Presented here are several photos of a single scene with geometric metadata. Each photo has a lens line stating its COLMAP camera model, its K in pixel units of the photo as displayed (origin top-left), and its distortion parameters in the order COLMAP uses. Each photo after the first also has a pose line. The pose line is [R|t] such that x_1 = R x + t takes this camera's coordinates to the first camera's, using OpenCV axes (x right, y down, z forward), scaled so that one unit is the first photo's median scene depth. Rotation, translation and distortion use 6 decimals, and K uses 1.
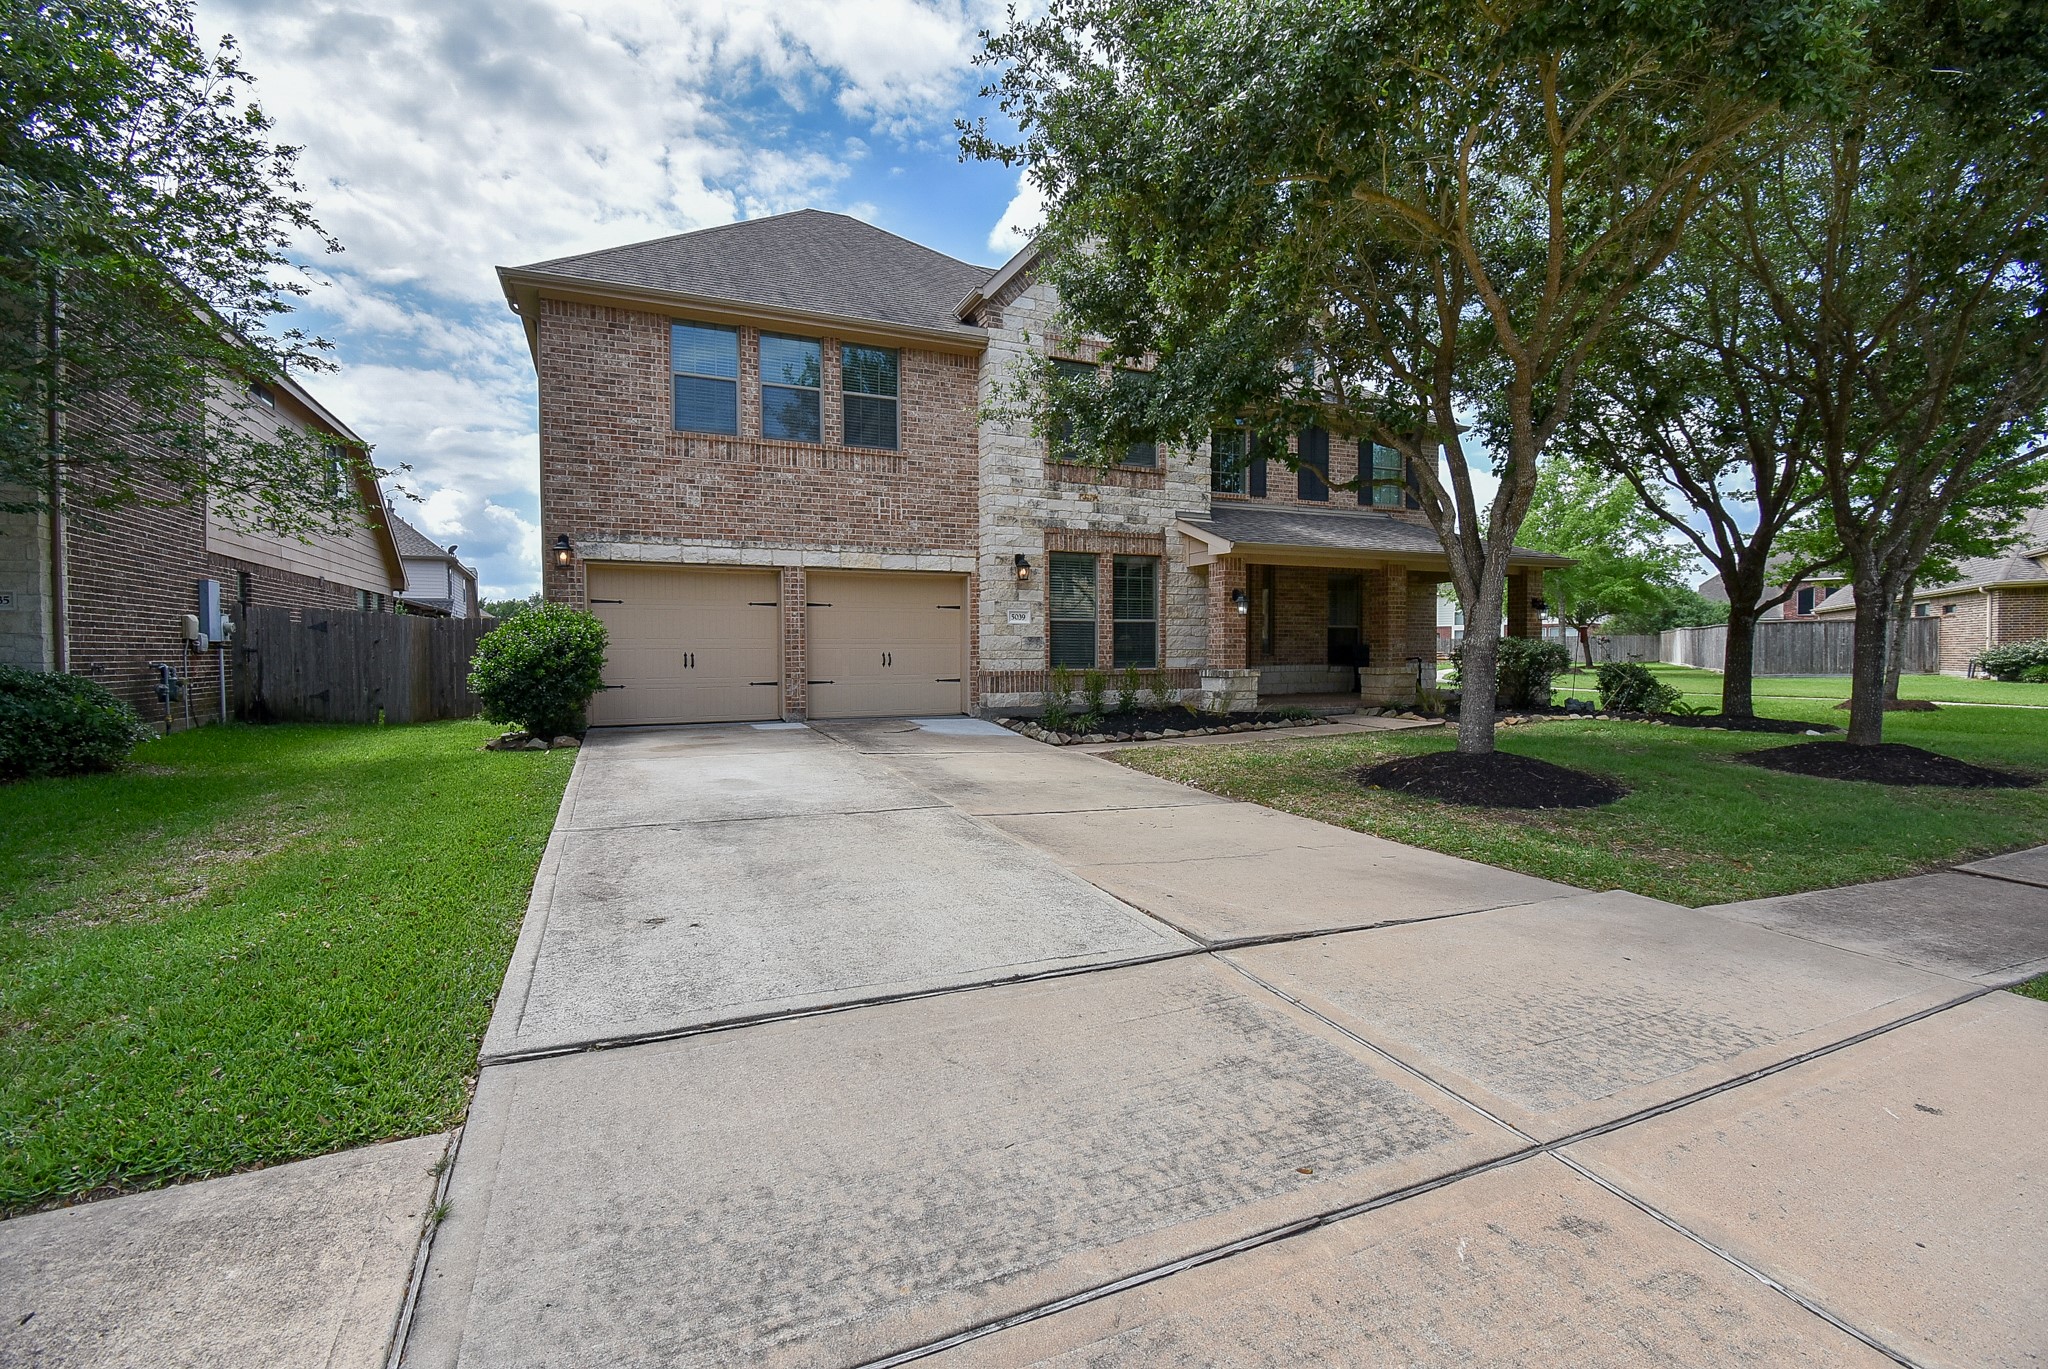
lens RADIAL K [[896.1, 0, 1020.9], [0, 896.1, 682.5], [0, 0, 1]] dist [-0.016196, -0.002745]
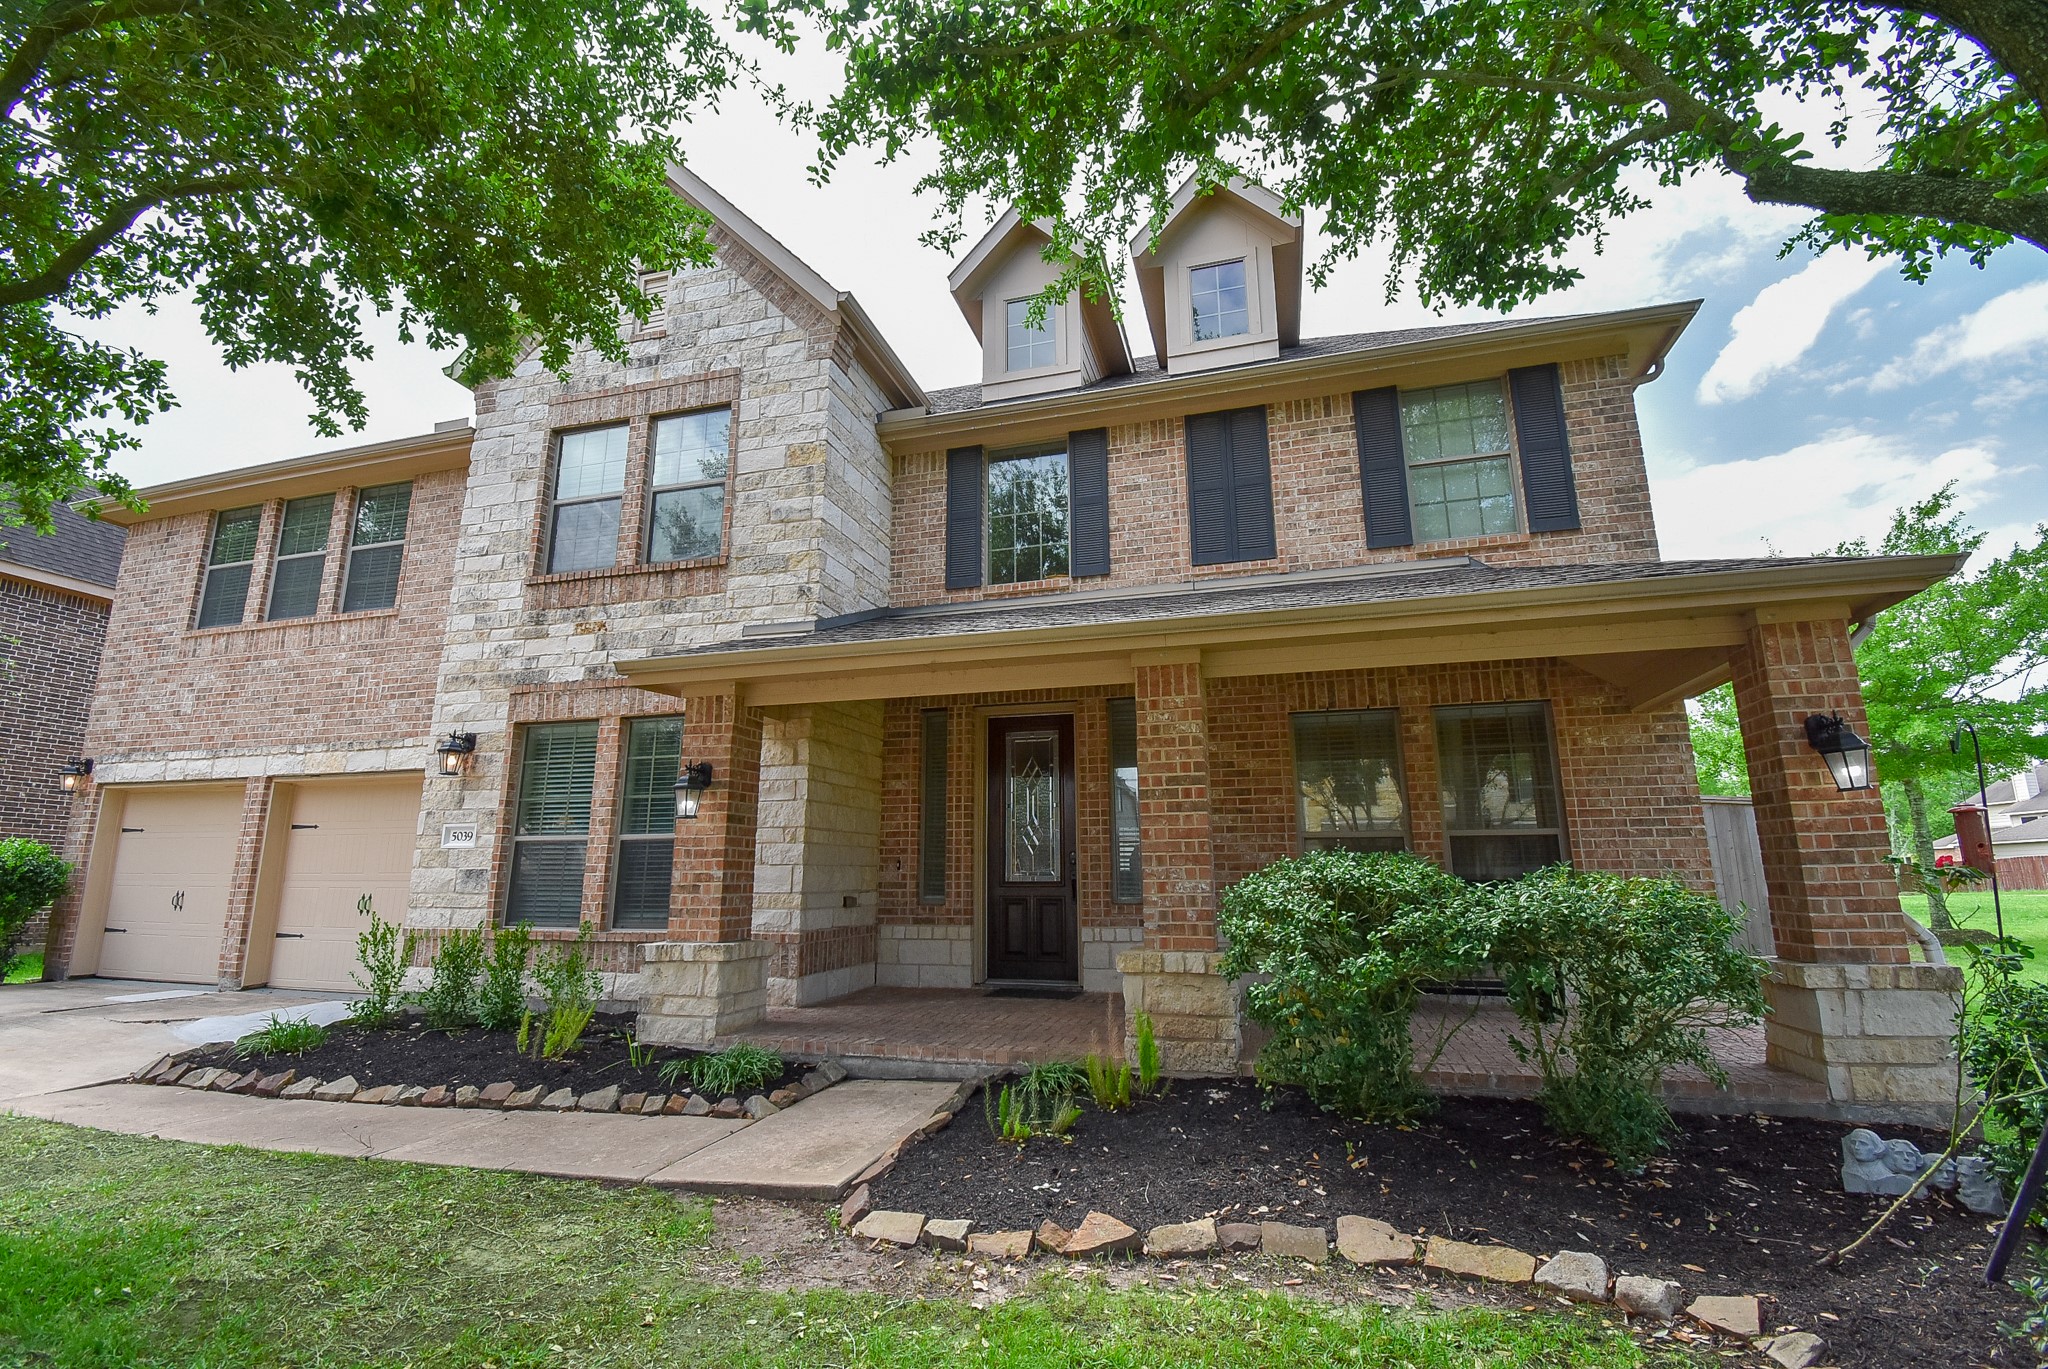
lens RADIAL K [[896.1, 0, 1023.4], [0, 896.1, 680.3], [0, 0, 1]] dist [-0.016196, -0.002745]
pose [[0.777561, -0.132230, -0.614748, 0.669496], [-0.016870, 0.972901, -0.230605, -0.043282], [0.628582, 0.189680, 0.754259, 0.760996]]
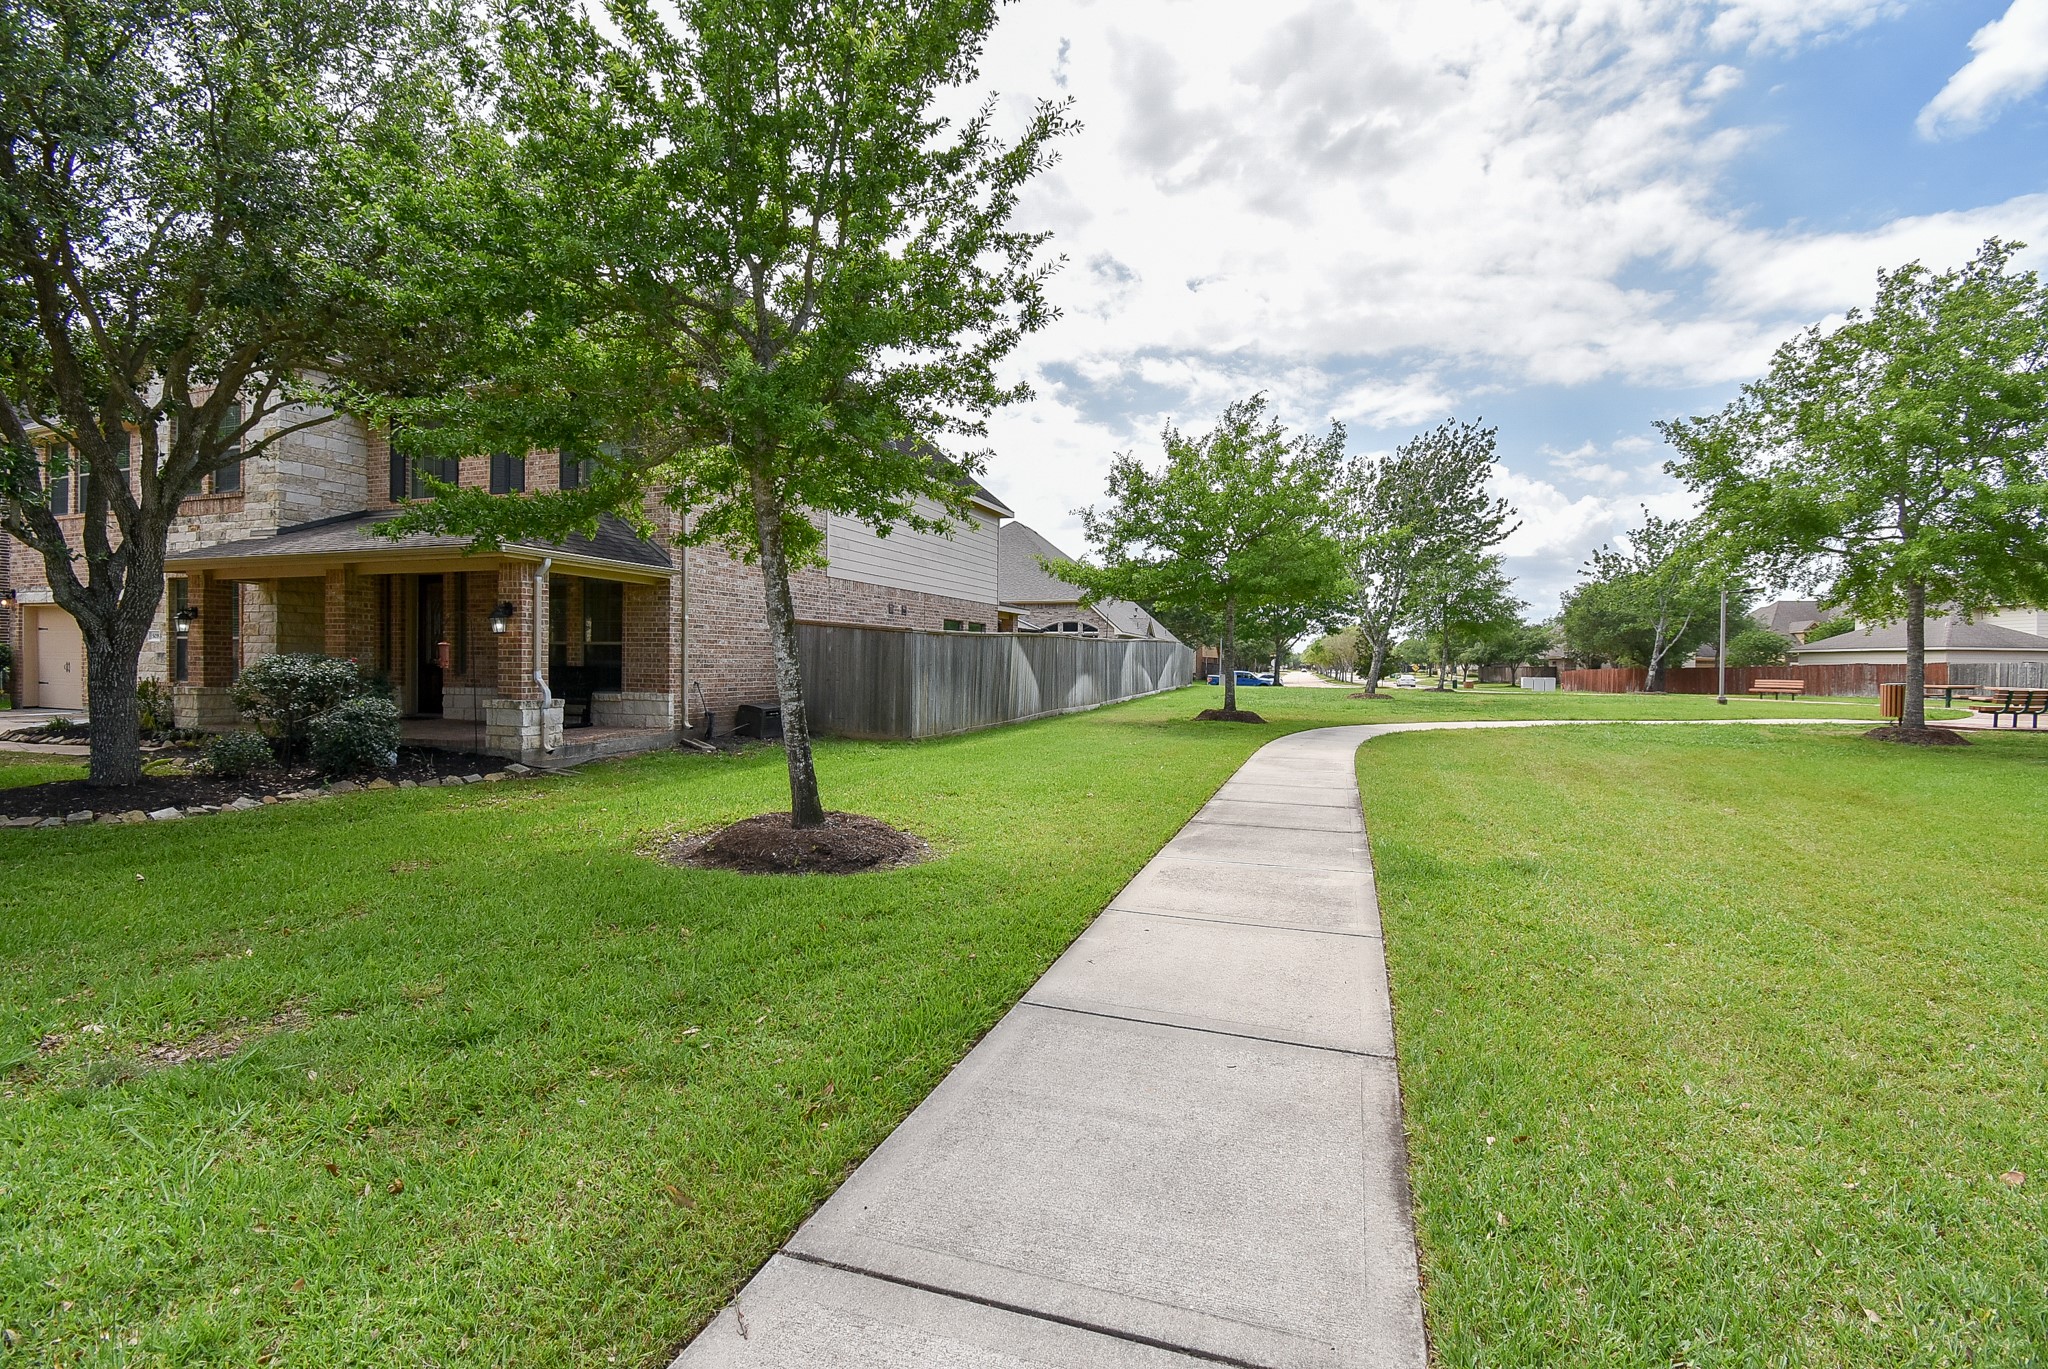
lens RADIAL K [[896.1, 0, 1030.5], [0, 896.1, 678.7], [0, 0, 1]] dist [-0.016196, -0.002745]
pose [[0.717771, 0.026471, -0.695776, 1.621033], [-0.040036, 0.999193, -0.003287, -0.059579], [0.695128, 0.030216, 0.718251, 0.965636]]
